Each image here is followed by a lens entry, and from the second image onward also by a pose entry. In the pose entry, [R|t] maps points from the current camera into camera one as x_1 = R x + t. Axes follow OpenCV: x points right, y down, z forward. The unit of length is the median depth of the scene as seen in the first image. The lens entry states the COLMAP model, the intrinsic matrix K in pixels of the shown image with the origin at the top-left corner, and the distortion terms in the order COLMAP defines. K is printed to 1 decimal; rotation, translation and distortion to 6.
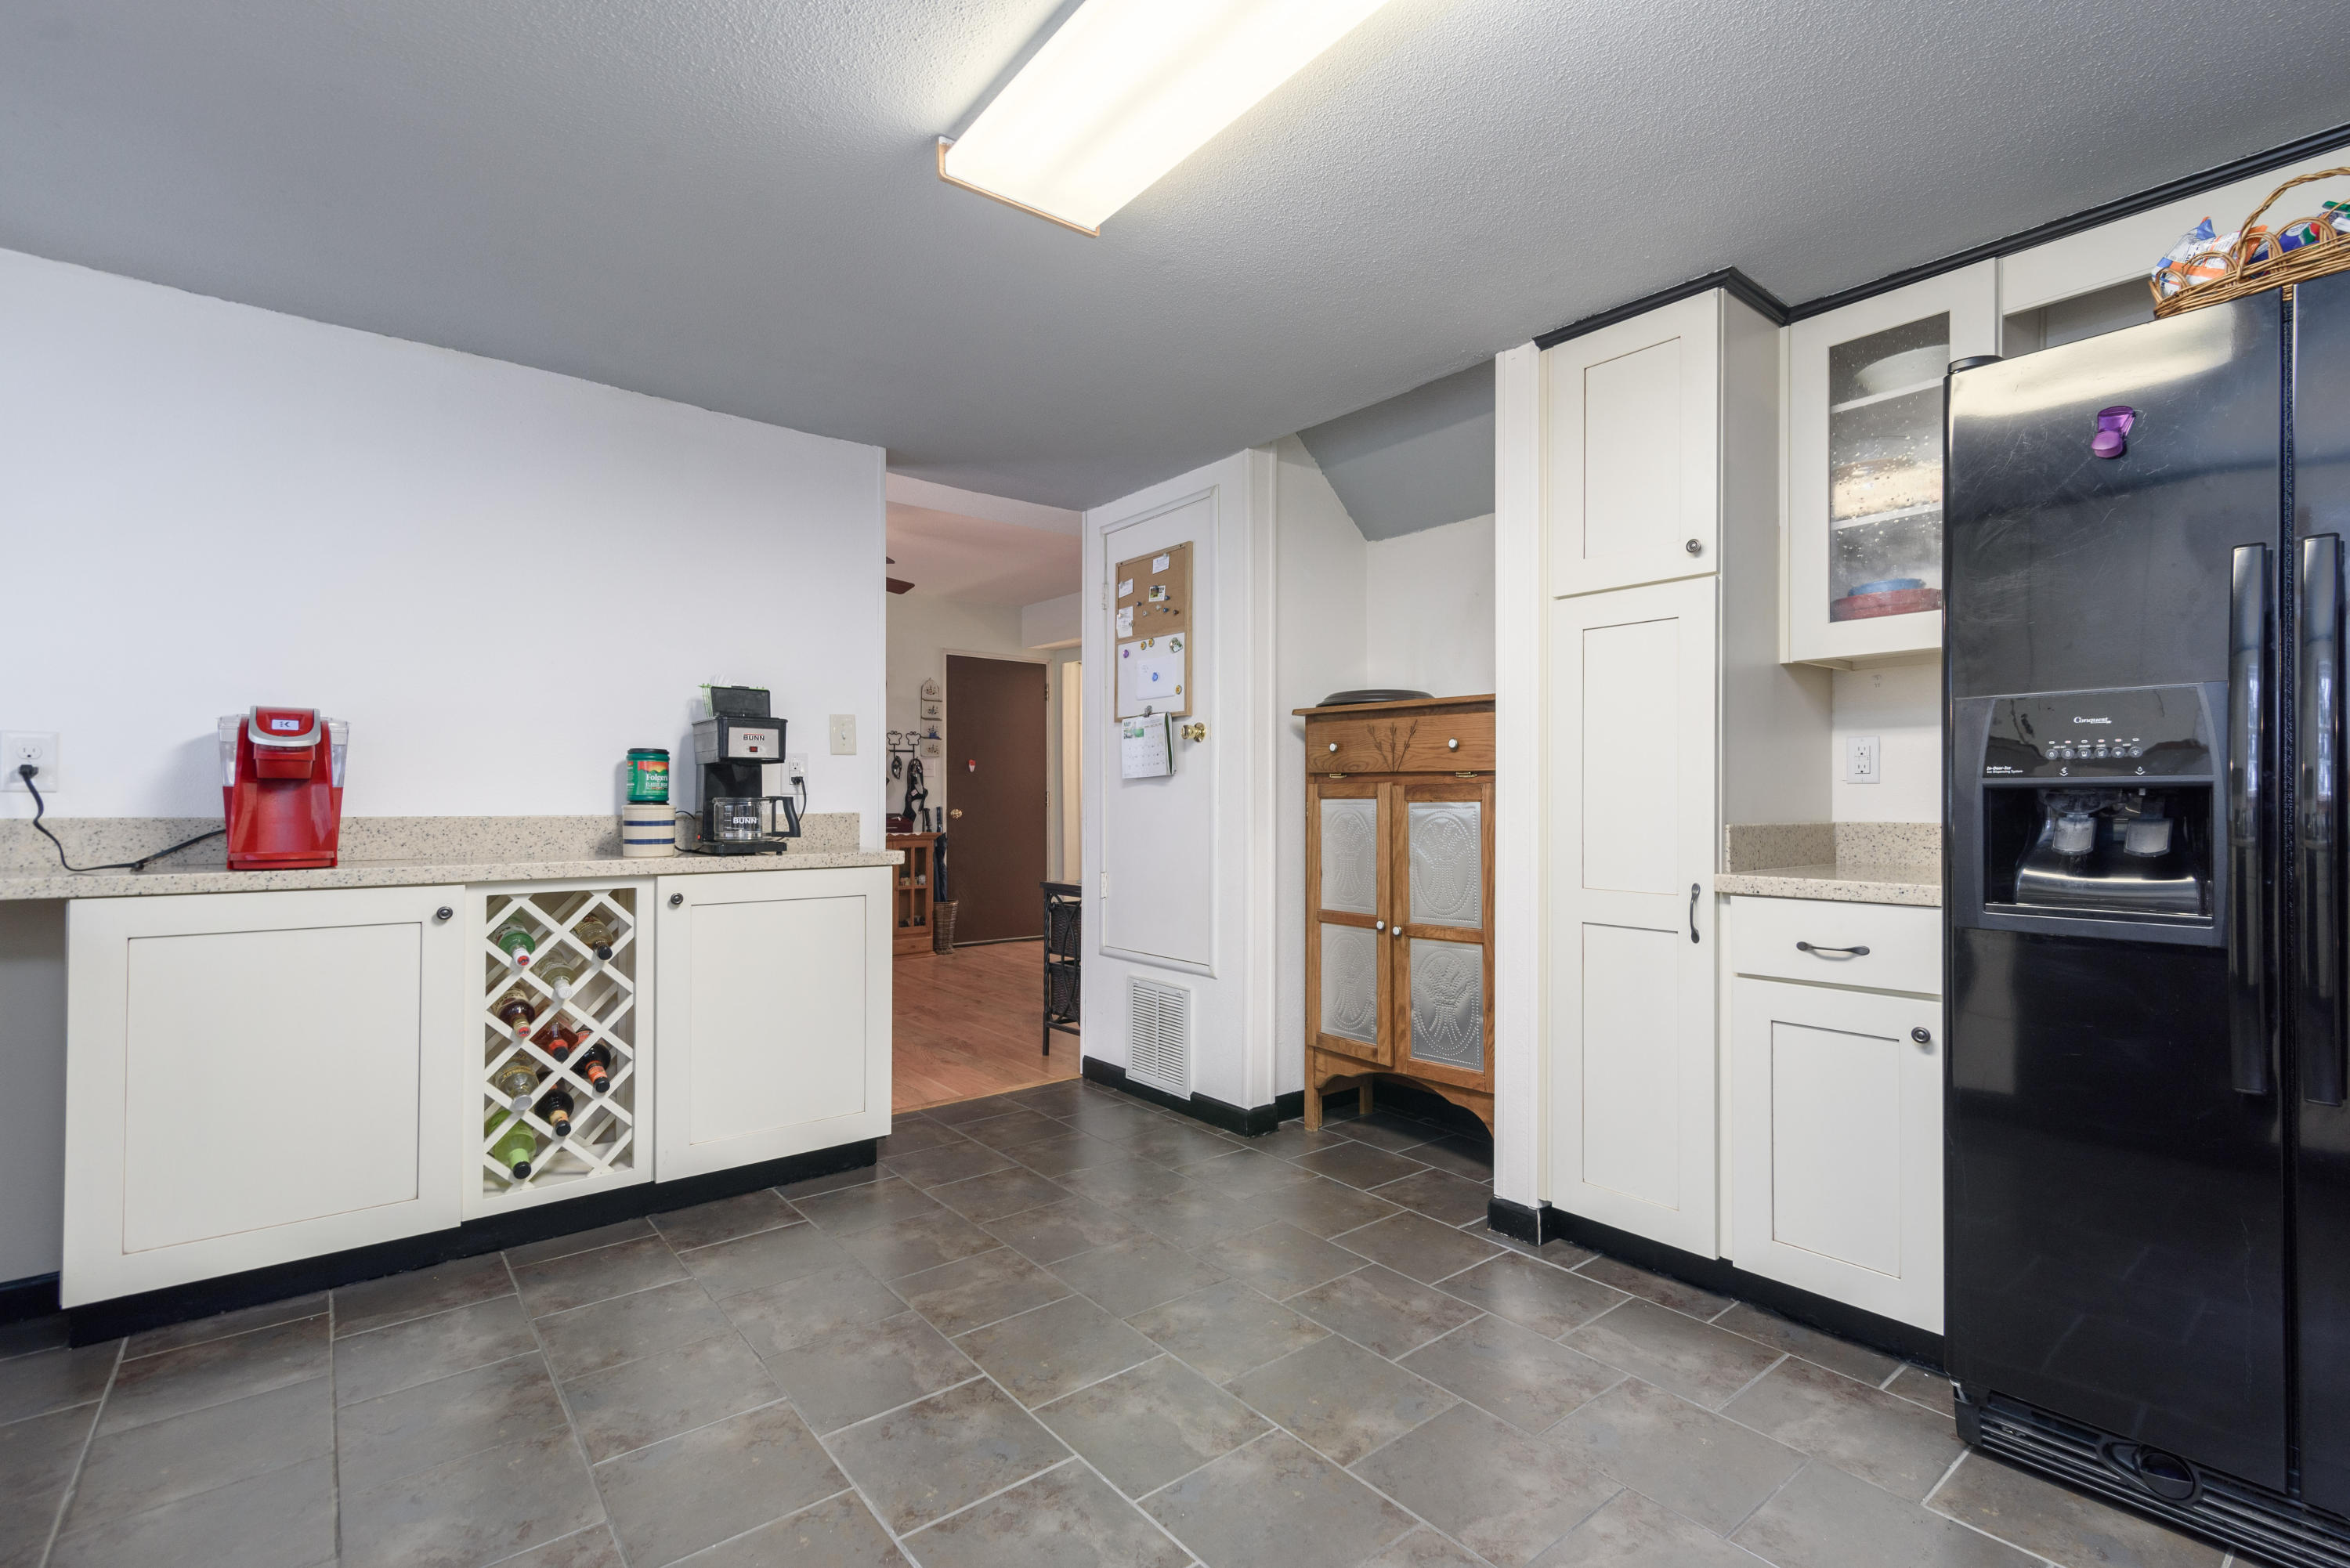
lens RADIAL K [[1068.7, 0, 1221.4], [0, 1068.7, 791.8], [0, 0, 1]] dist [0.012945, -0.002271]
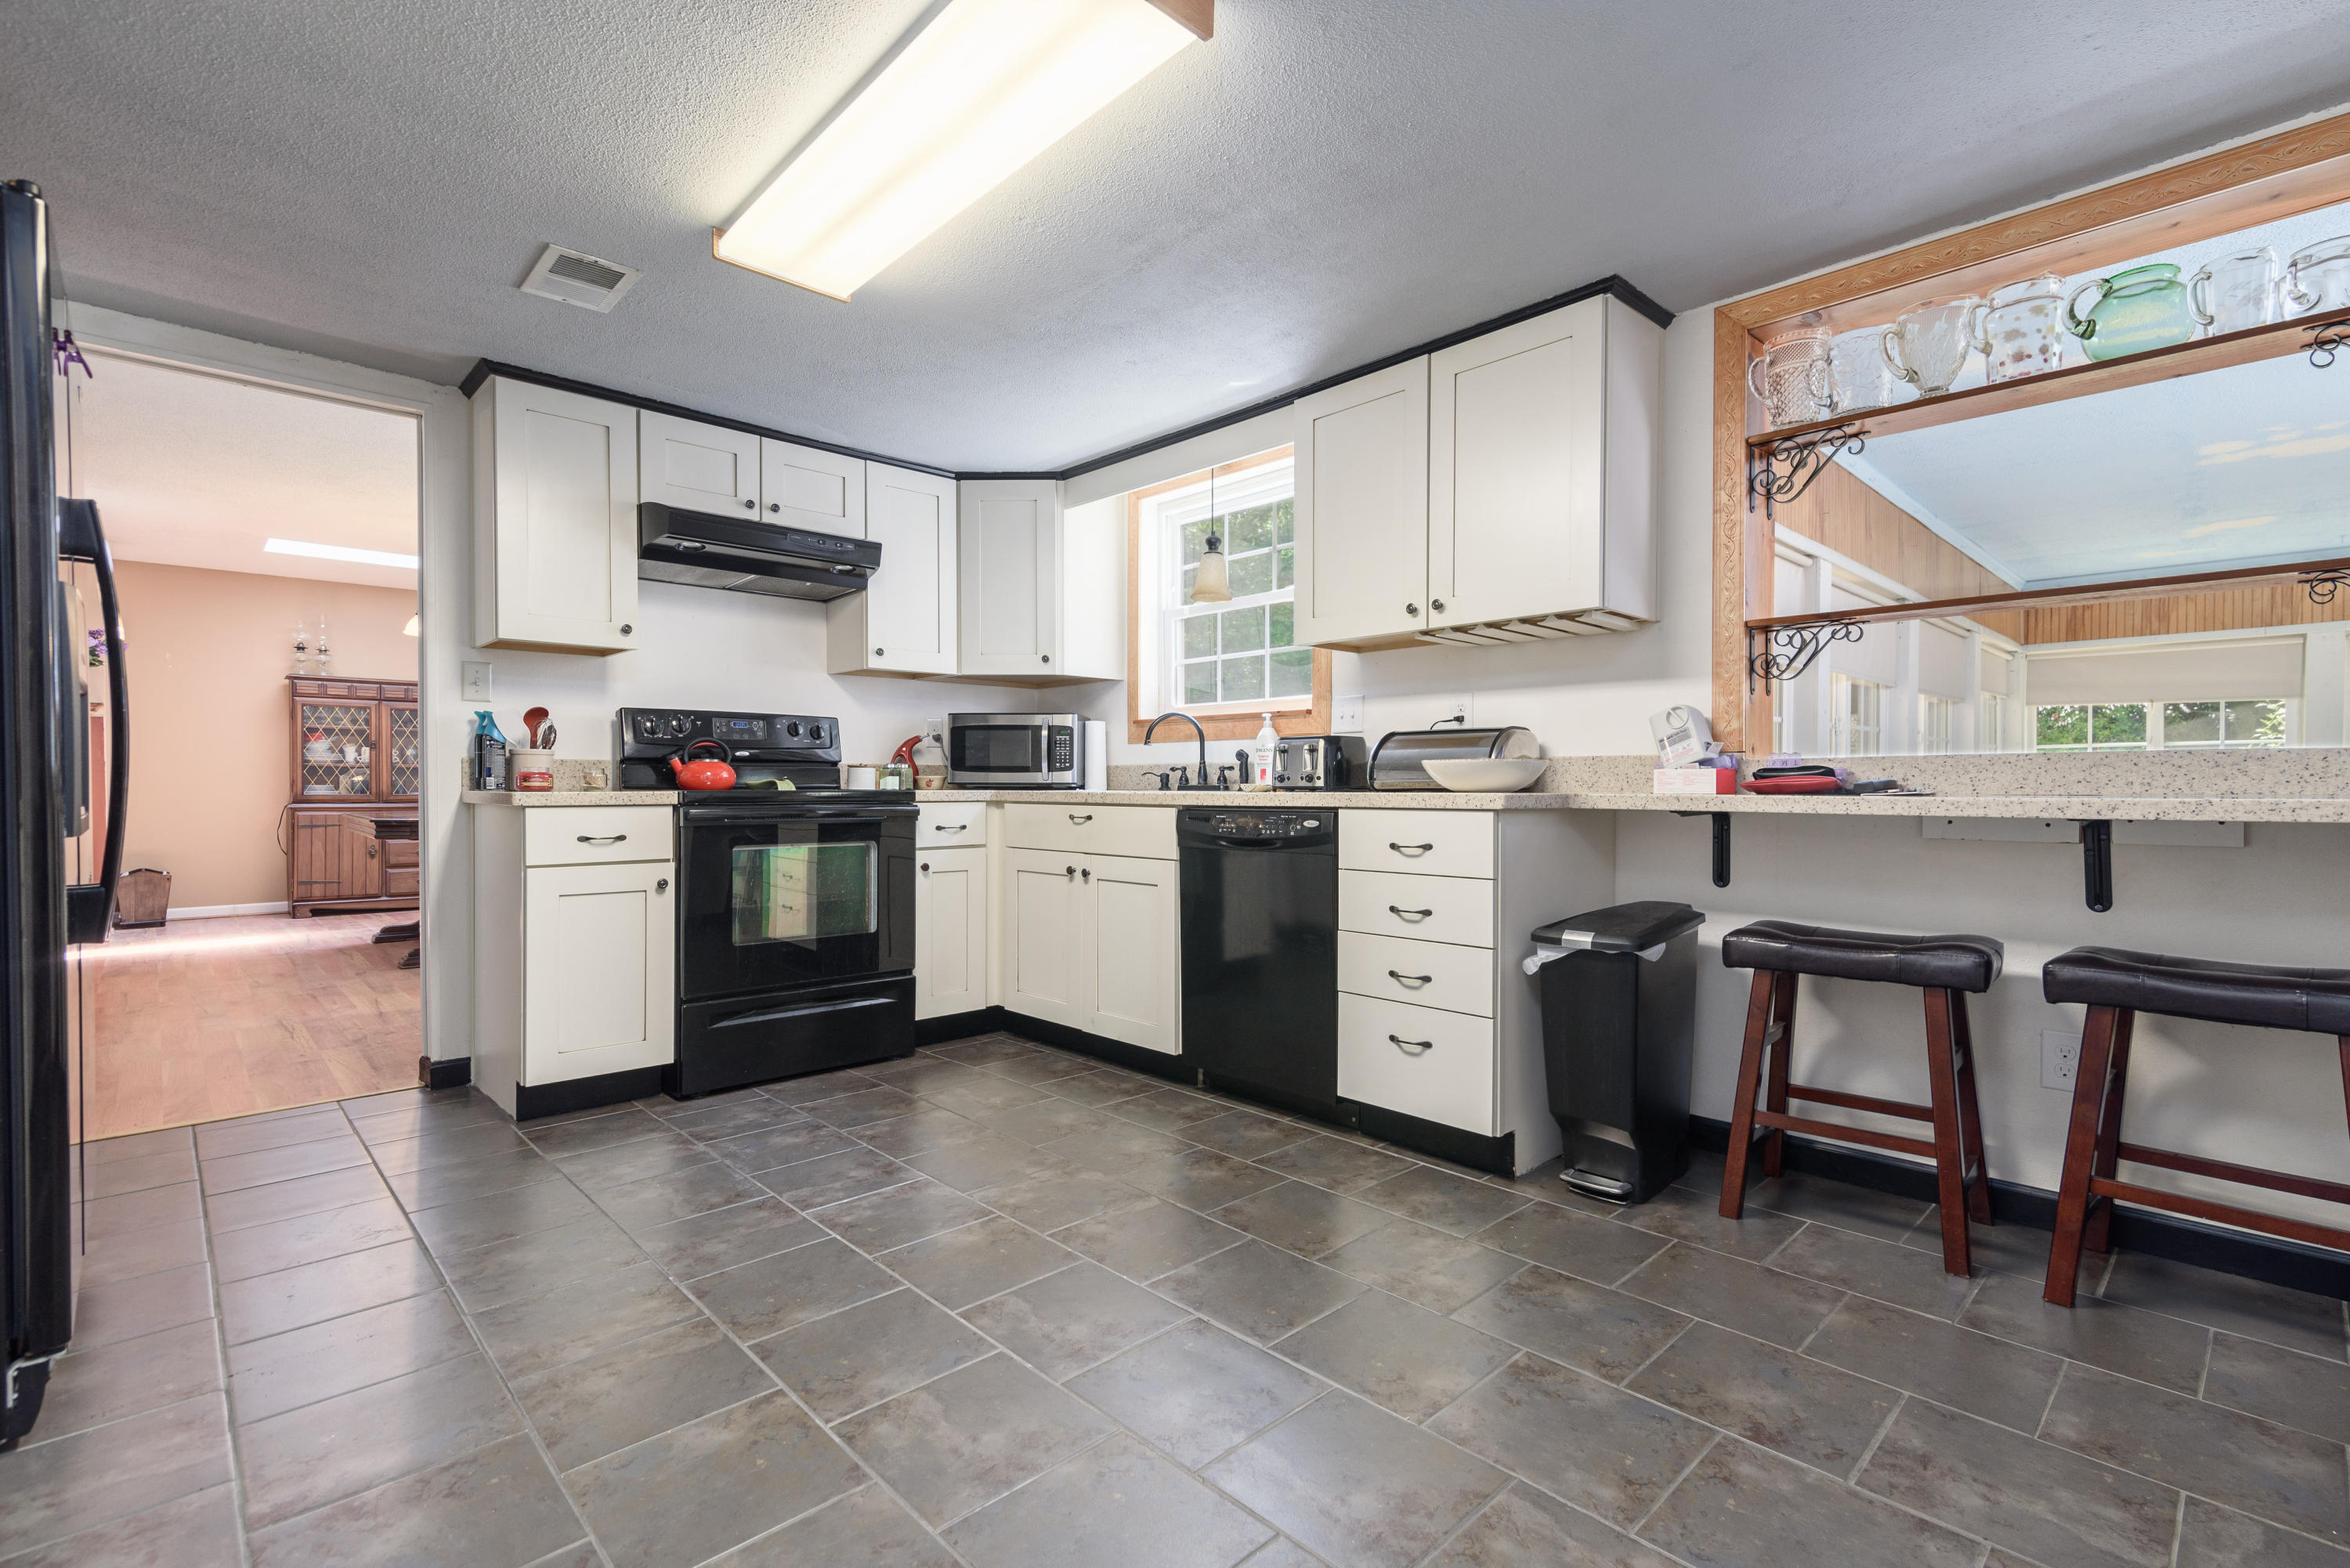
lens RADIAL K [[1068.7, 0, 1216.4], [0, 1068.7, 790.8], [0, 0, 1]] dist [0.012945, -0.002271]
pose [[-0.997020, -0.001827, -0.077120, -0.127502], [-0.001769, 0.999998, -0.000819, 0.053900], [0.077121, -0.000681, -0.997022, 1.252682]]
